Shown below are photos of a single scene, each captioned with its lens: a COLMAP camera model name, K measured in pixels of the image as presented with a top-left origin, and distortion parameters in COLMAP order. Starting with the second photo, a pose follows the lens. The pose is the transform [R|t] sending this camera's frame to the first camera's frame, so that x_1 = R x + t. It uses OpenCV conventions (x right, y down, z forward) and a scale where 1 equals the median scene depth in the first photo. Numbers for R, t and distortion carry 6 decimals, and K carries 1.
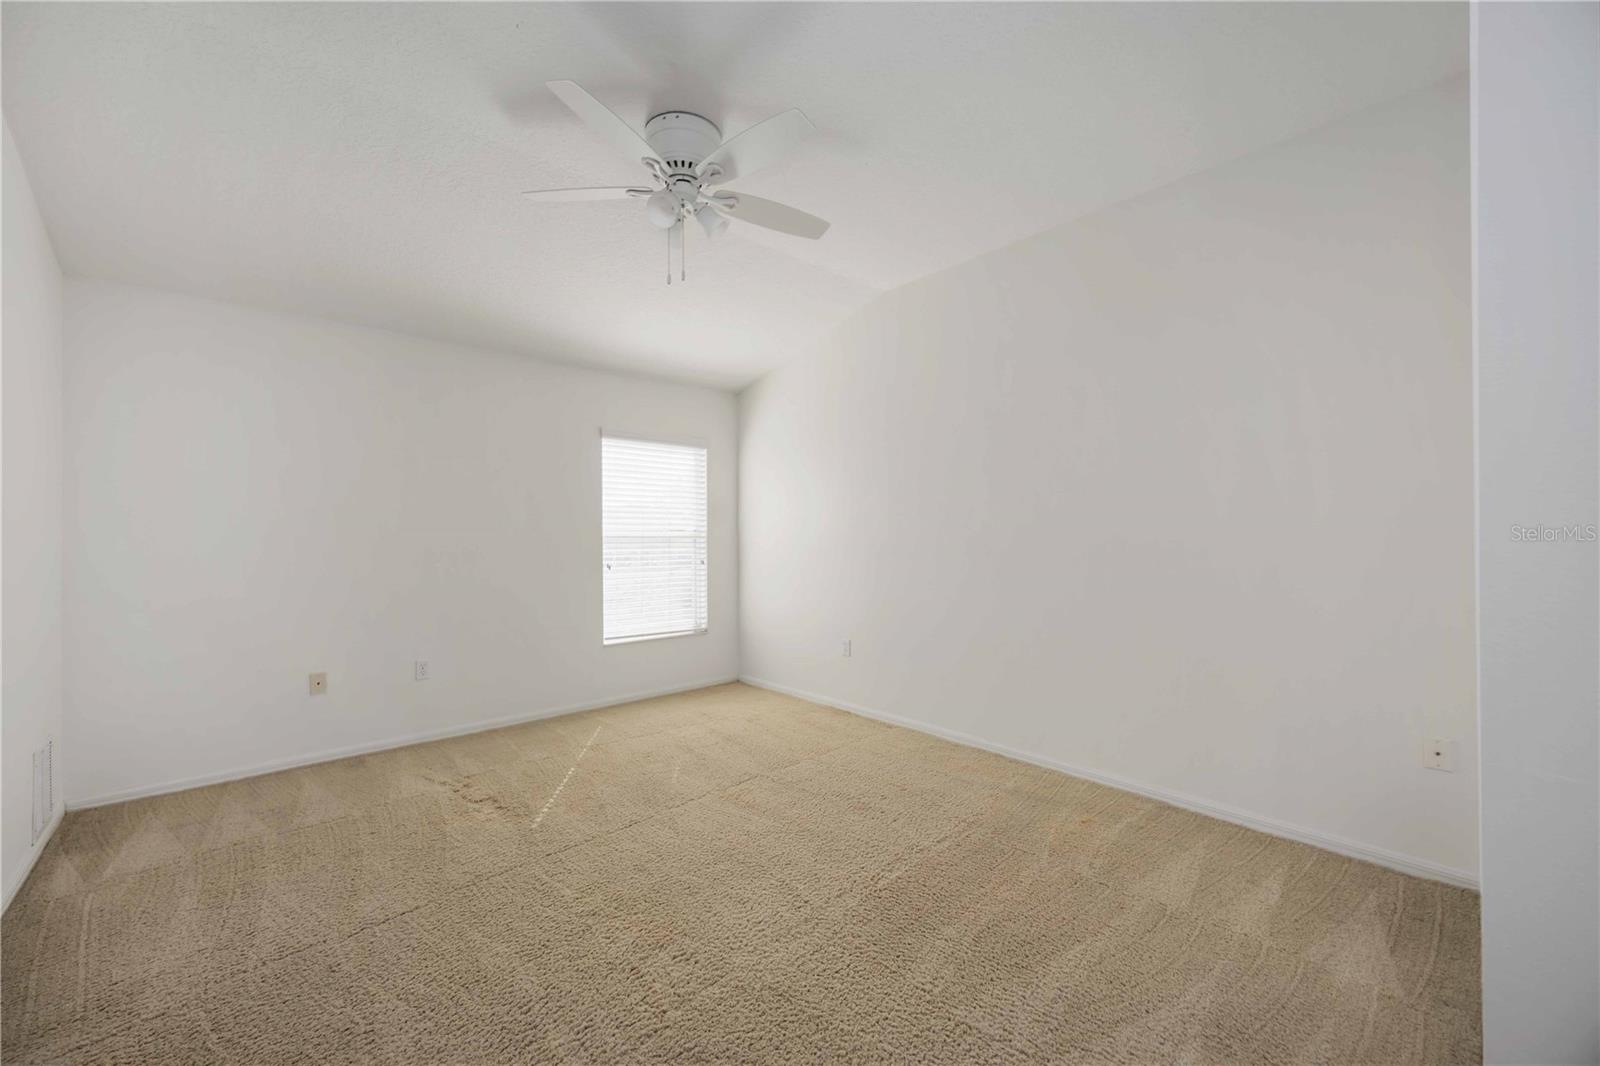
lens RADIAL K [[609.4, 0, 798.7], [0, 609.4, 536.5], [0, 0, 1]] dist [-0.000074, -0.000471]
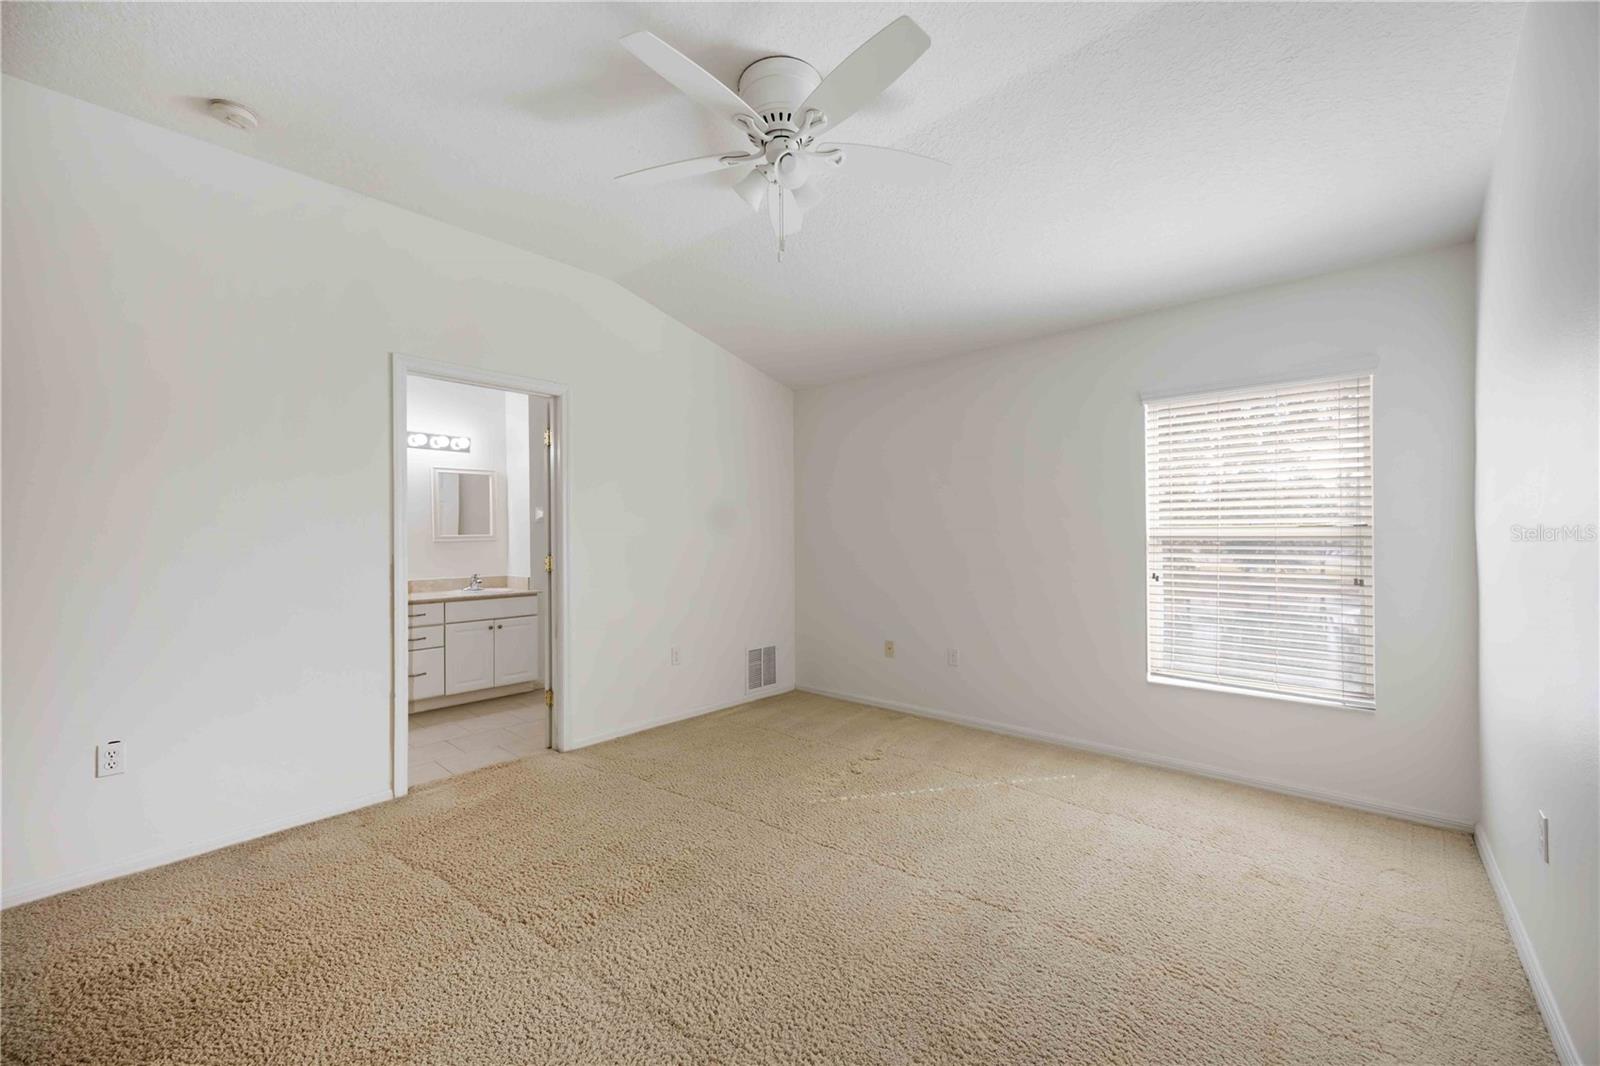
lens RADIAL K [[609.4, 0, 795.8], [0, 609.4, 544.1], [0, 0, 1]] dist [-0.000074, -0.000471]
pose [[0.124705, 0.014262, -0.992091, 0.402054], [0.003791, 0.999883, 0.014850, -0.003867], [0.992187, -0.005613, 0.124637, 0.522632]]
